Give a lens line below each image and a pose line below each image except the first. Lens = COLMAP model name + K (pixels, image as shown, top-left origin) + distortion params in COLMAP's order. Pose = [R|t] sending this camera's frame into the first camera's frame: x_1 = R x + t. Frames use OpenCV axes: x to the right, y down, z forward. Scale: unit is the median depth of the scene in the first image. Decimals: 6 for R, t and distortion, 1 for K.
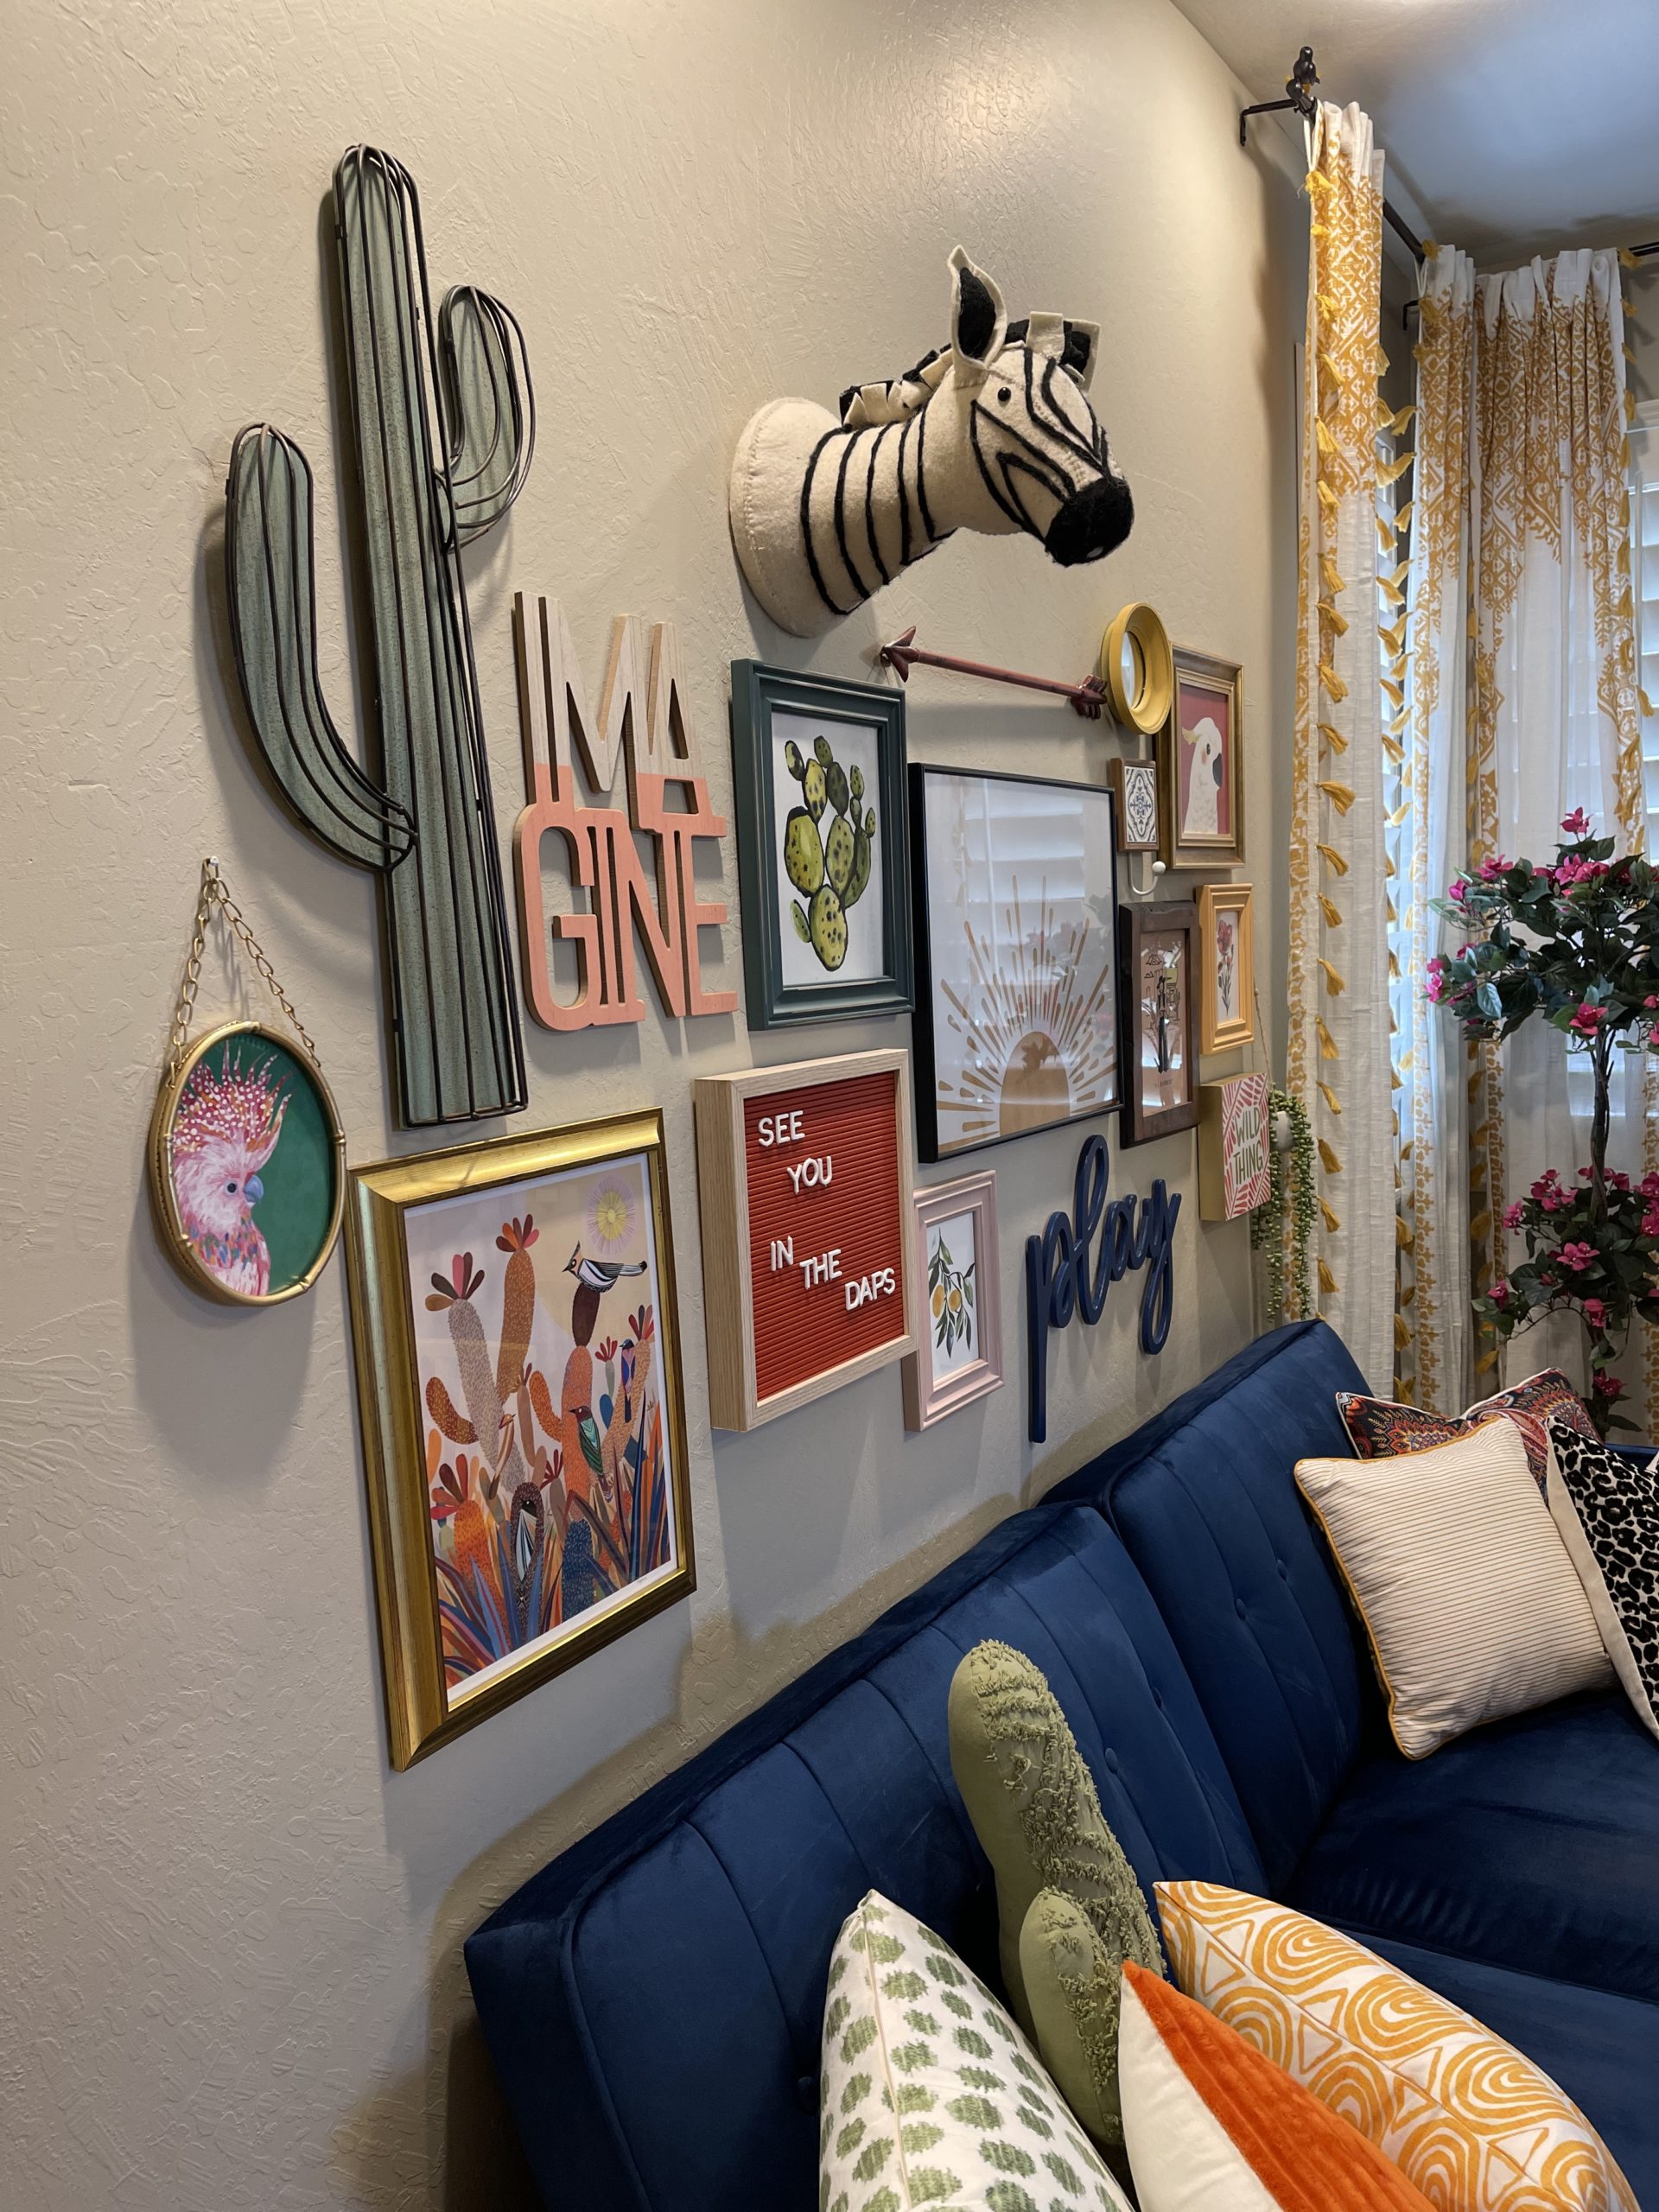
lens RADIAL K [[1674.0, 0, 826.8], [0, 1674.0, 1109.9], [0, 0, 1]] dist [0.078293, -0.087107]
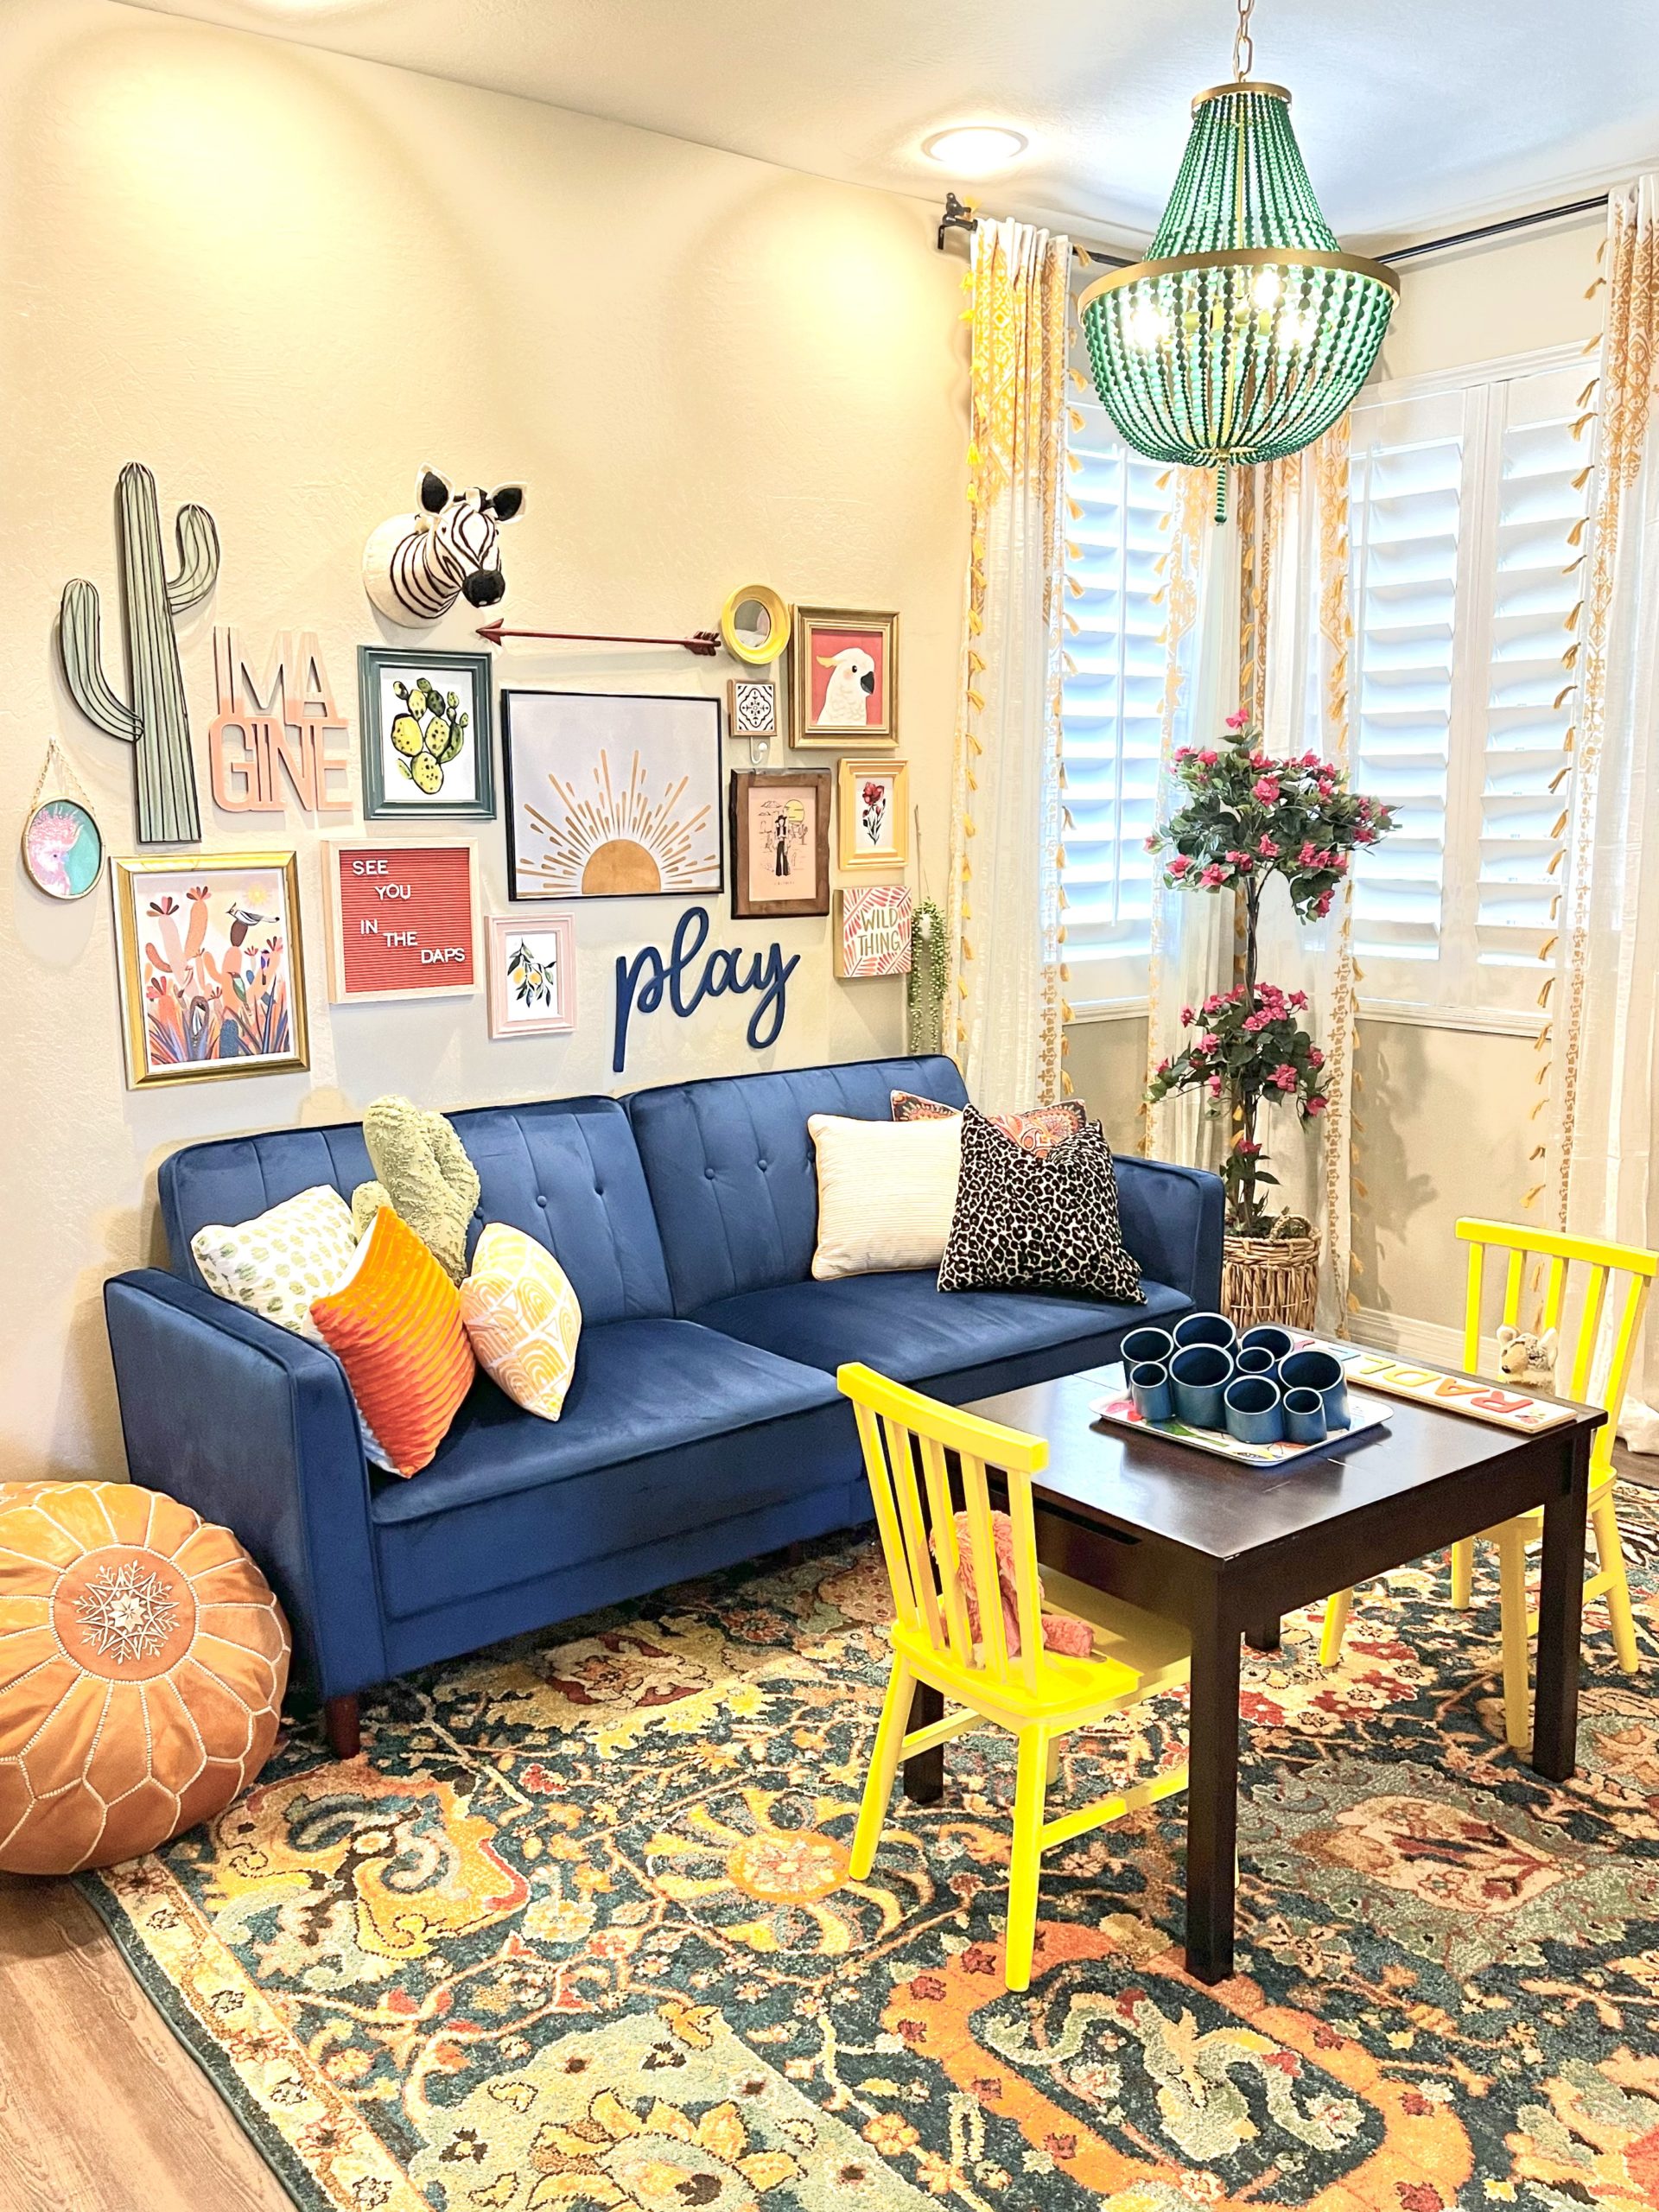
lens RADIAL K [[1903.0, 0, 829.5], [0, 1903.0, 1106.0], [0, 0, 1]] dist [0.080295, -0.099442]
pose [[0.944260, 0.098877, -0.314002, 1.365563], [-0.076839, 0.993680, 0.081834, 0.071246], [0.320109, -0.053145, 0.945889, -1.168535]]
